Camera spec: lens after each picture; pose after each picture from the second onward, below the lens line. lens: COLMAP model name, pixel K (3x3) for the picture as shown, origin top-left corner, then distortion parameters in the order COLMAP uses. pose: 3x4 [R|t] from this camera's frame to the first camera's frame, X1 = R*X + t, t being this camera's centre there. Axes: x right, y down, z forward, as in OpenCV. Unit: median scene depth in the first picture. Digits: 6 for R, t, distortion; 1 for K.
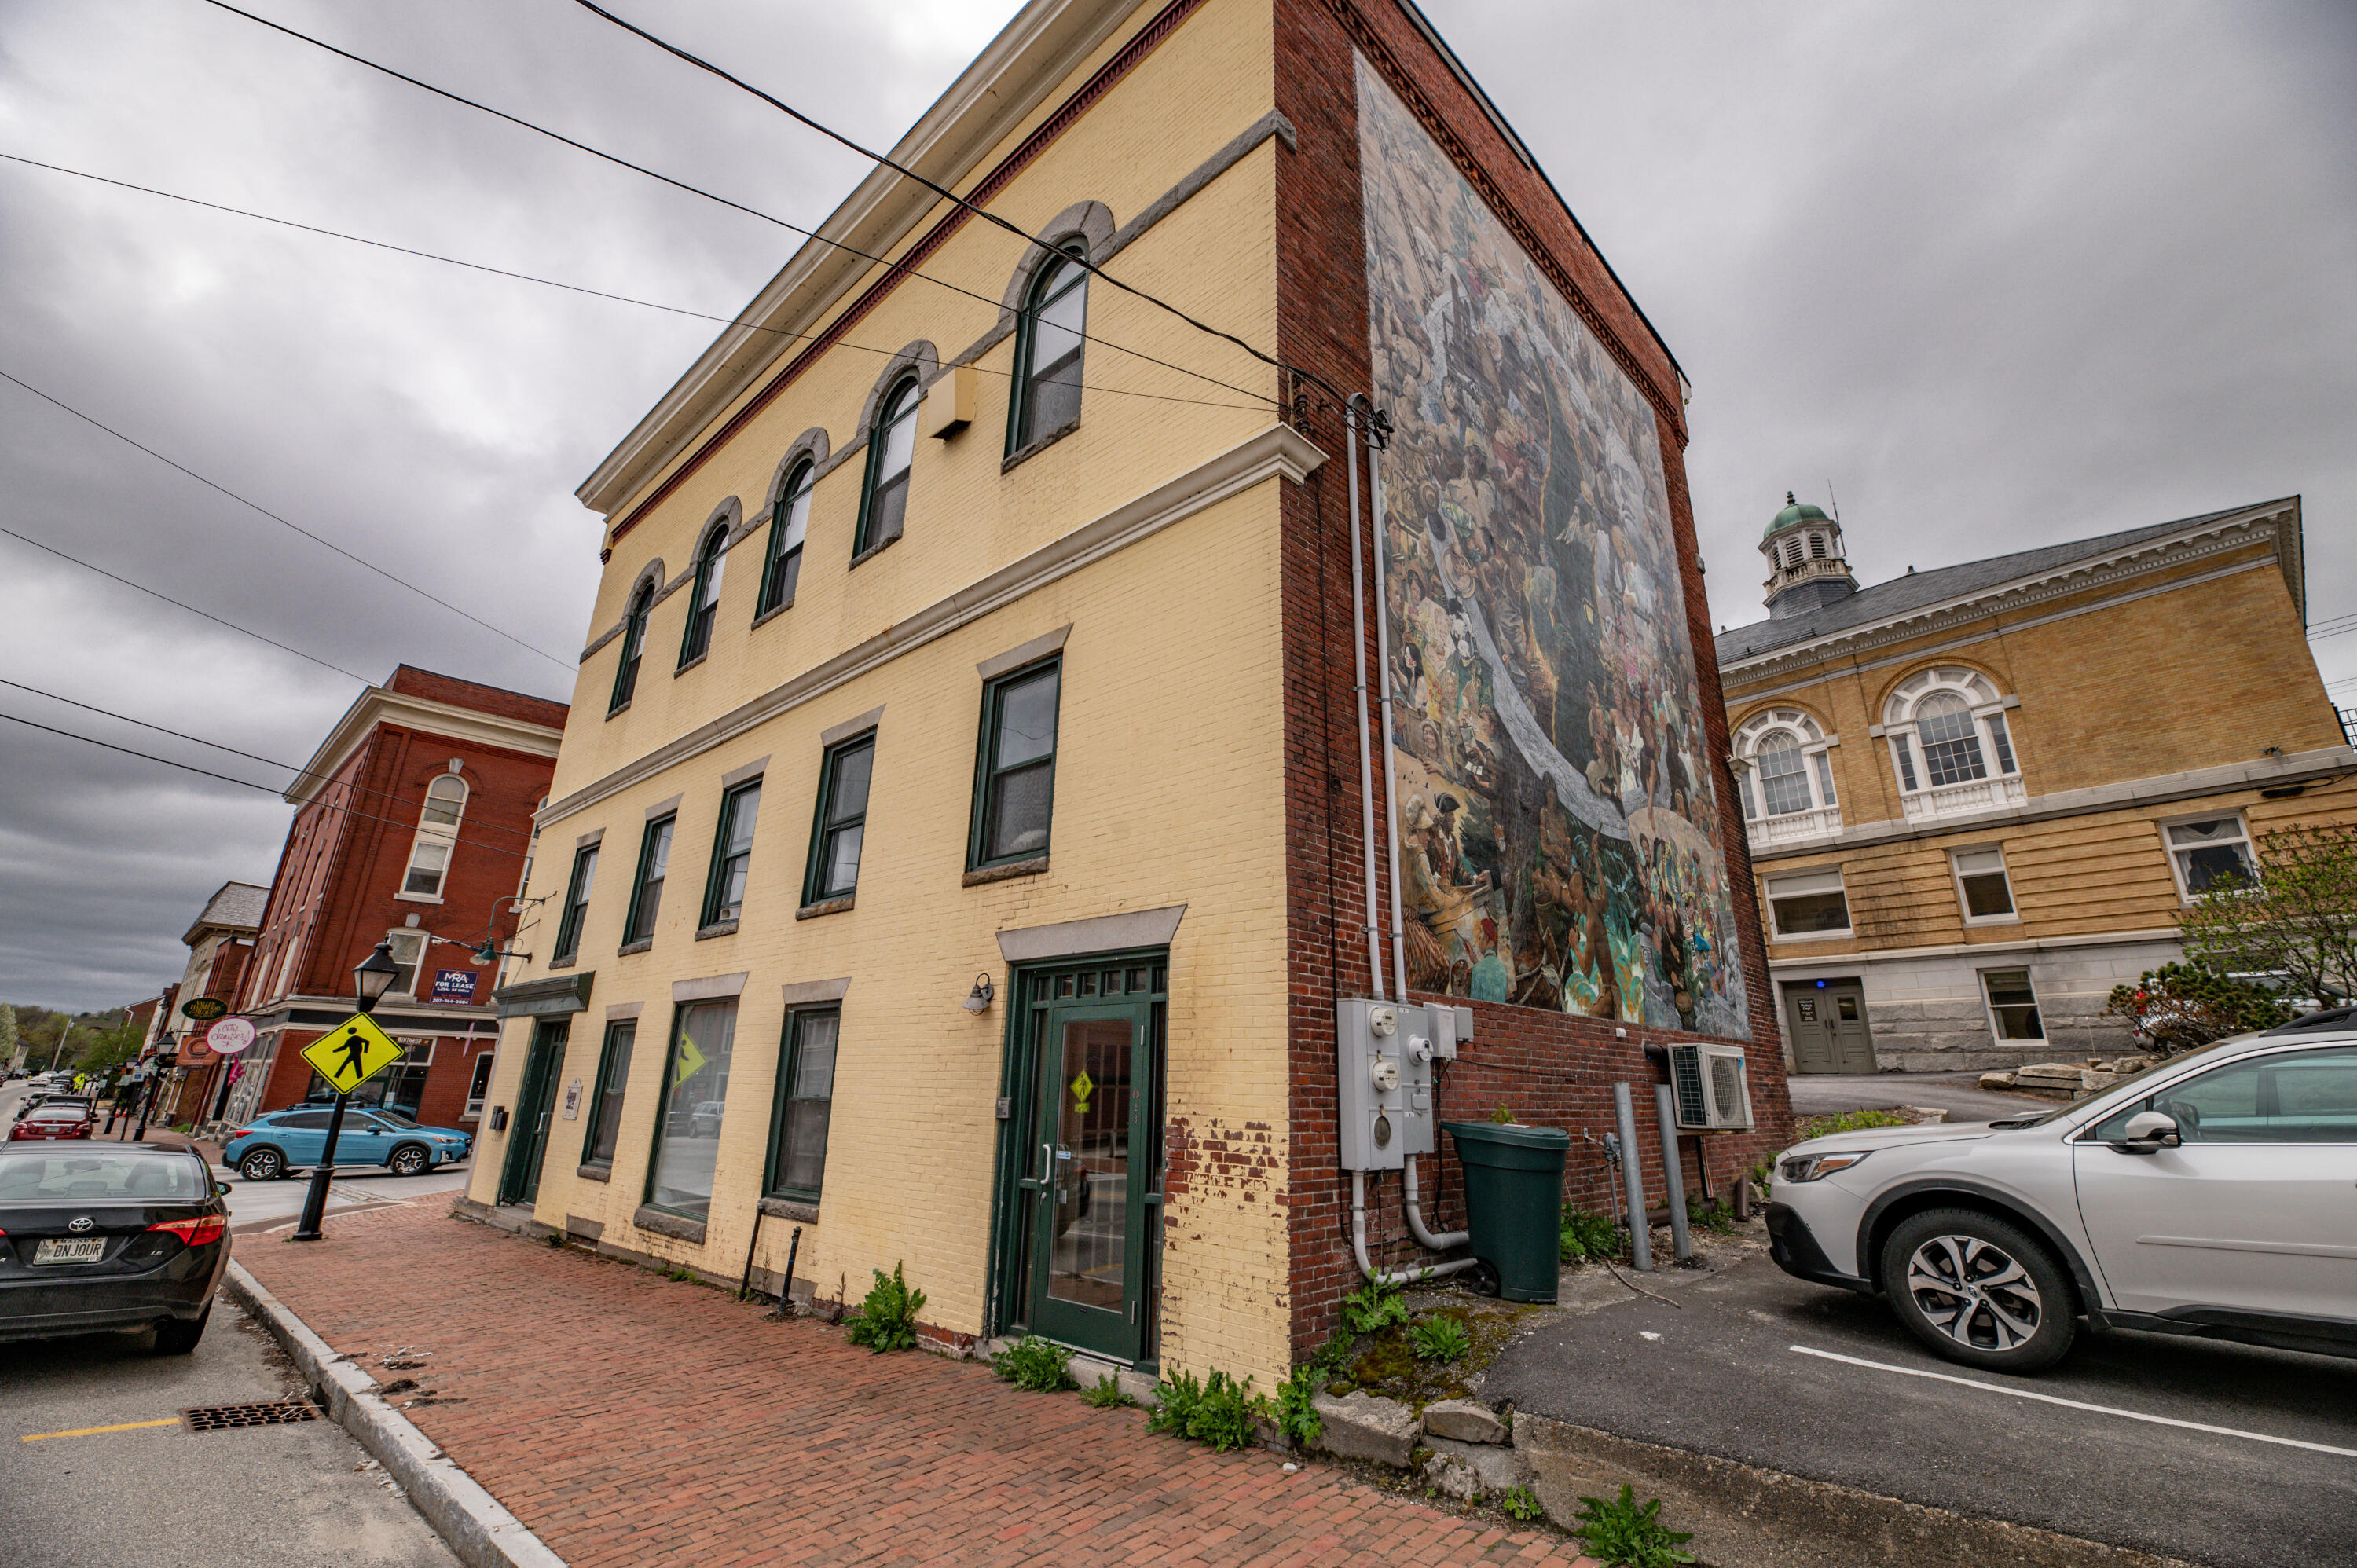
lens RADIAL K [[966.4, 0, 1178.5], [0, 966.4, 784.0], [0, 0, 1]] dist [-0.001675, -0.000457]
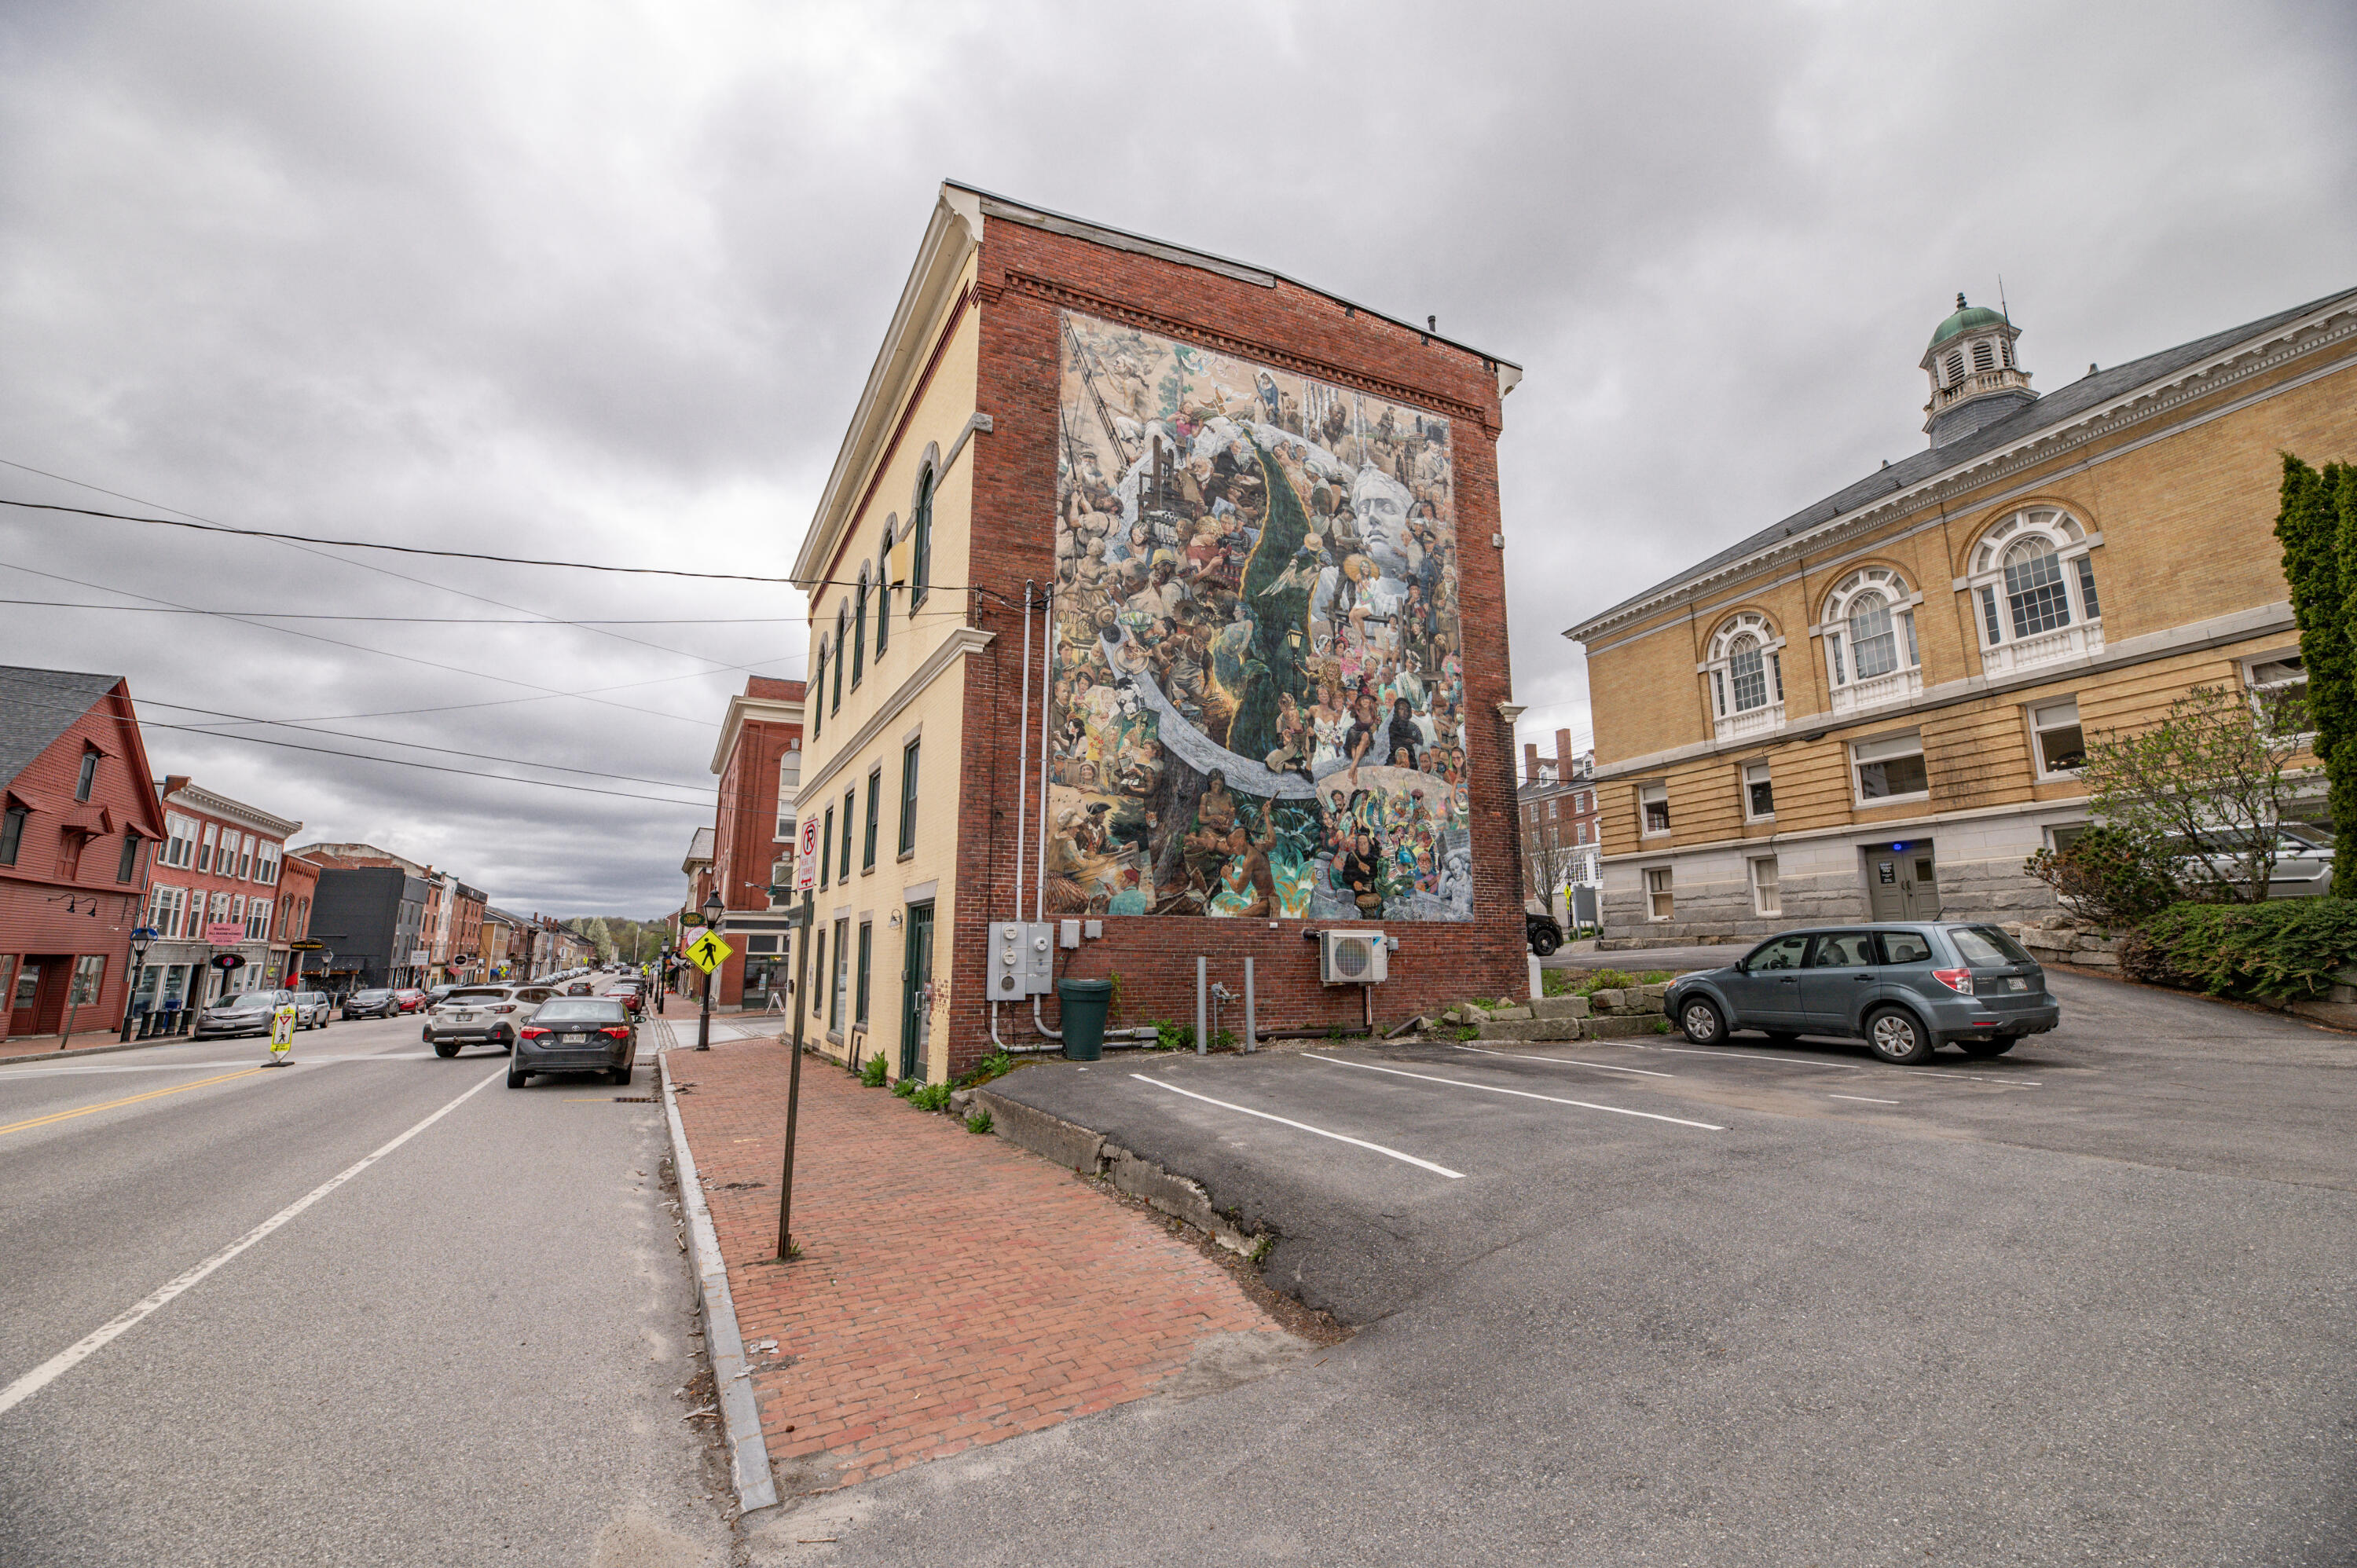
lens RADIAL K [[982.1, 0, 1174.9], [0, 982.1, 788.7], [0, 0, 1]] dist [0.001575, 0.000010]
pose [[0.938038, -0.079196, -0.337362, 0.352527], [0.123344, 0.986083, 0.111474, -0.068892], [0.323838, -0.146178, 0.934752, -0.223720]]
